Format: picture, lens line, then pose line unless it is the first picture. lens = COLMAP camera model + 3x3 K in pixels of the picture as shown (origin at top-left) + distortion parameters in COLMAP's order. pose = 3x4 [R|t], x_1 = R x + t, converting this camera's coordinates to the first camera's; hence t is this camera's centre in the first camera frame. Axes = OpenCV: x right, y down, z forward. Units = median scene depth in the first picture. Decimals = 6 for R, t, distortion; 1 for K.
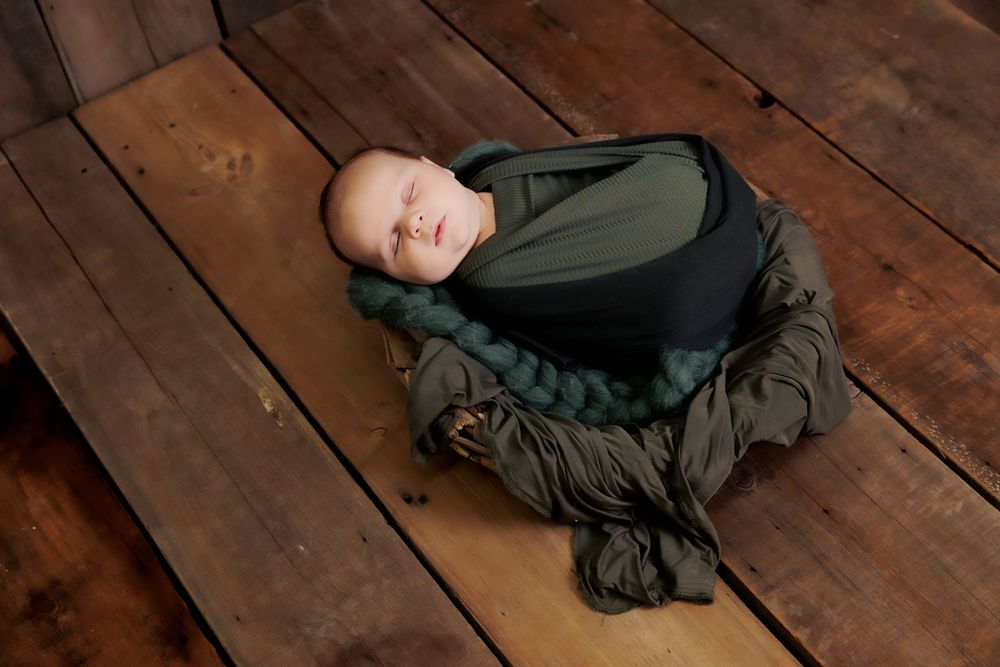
lens RADIAL K [[1579.3, 0, 501.3], [0, 1579.3, 331.0], [0, 0, 1]] dist [-0.005598, 0.000000]
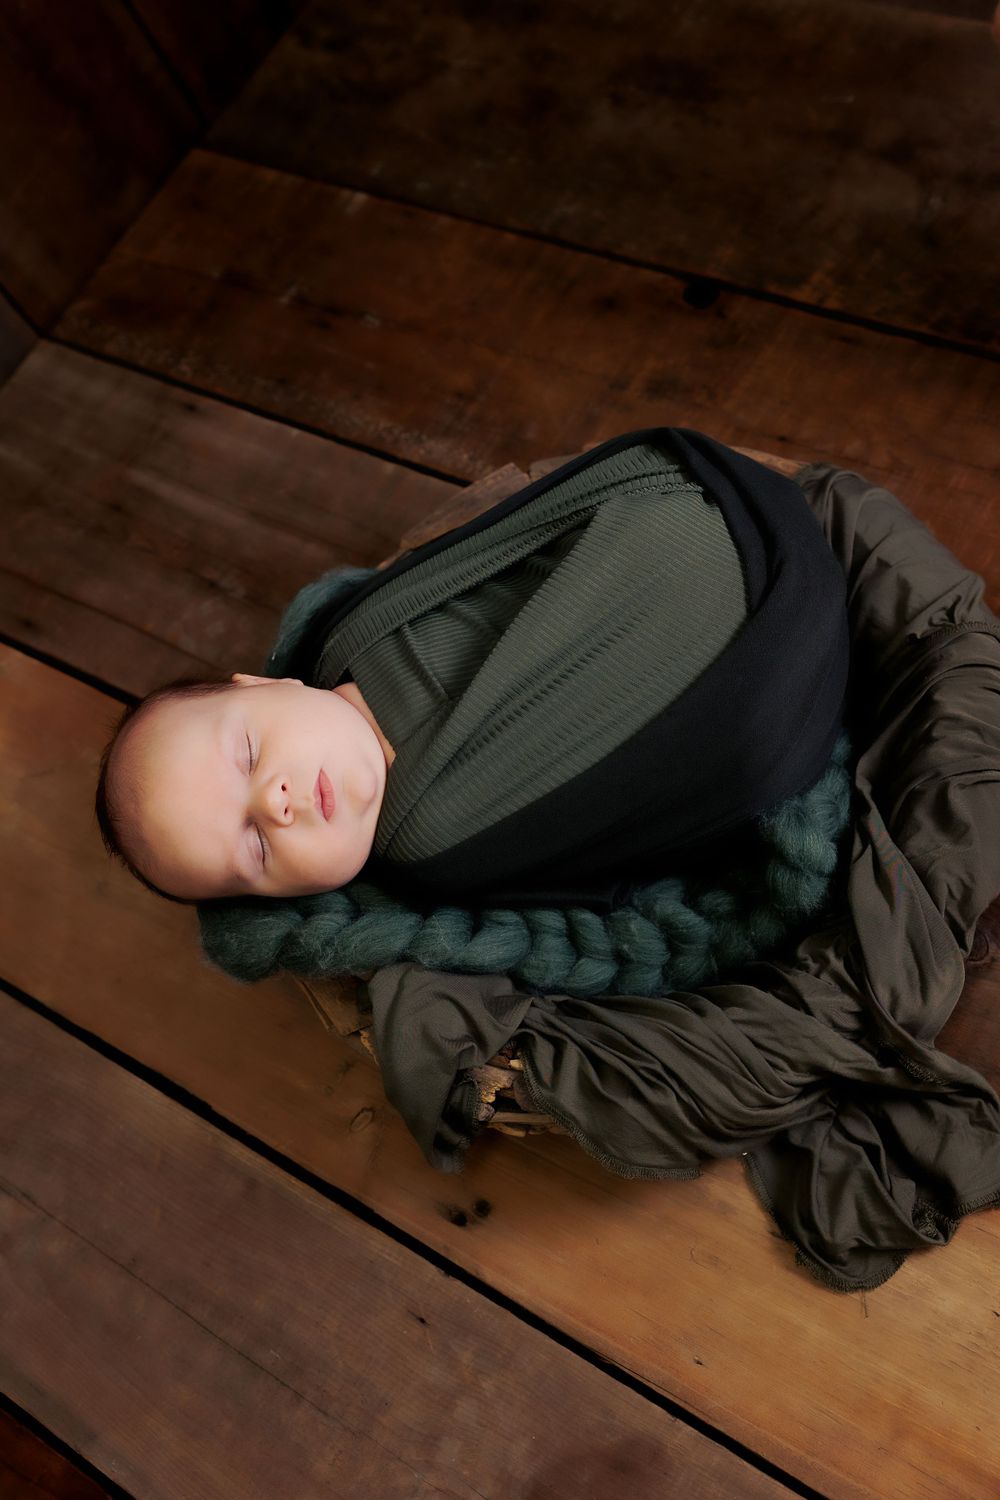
lens RADIAL K [[1776.4, 0, 512.4], [0, 1776.4, 746.8], [0, 0, 1]] dist [0.004794, 0.000000]
pose [[0.905680, -0.423934, -0.004829, 0.035597], [0.421826, 0.899917, 0.110506, -0.114308], [-0.042502, -0.102120, 0.993864, 0.368067]]
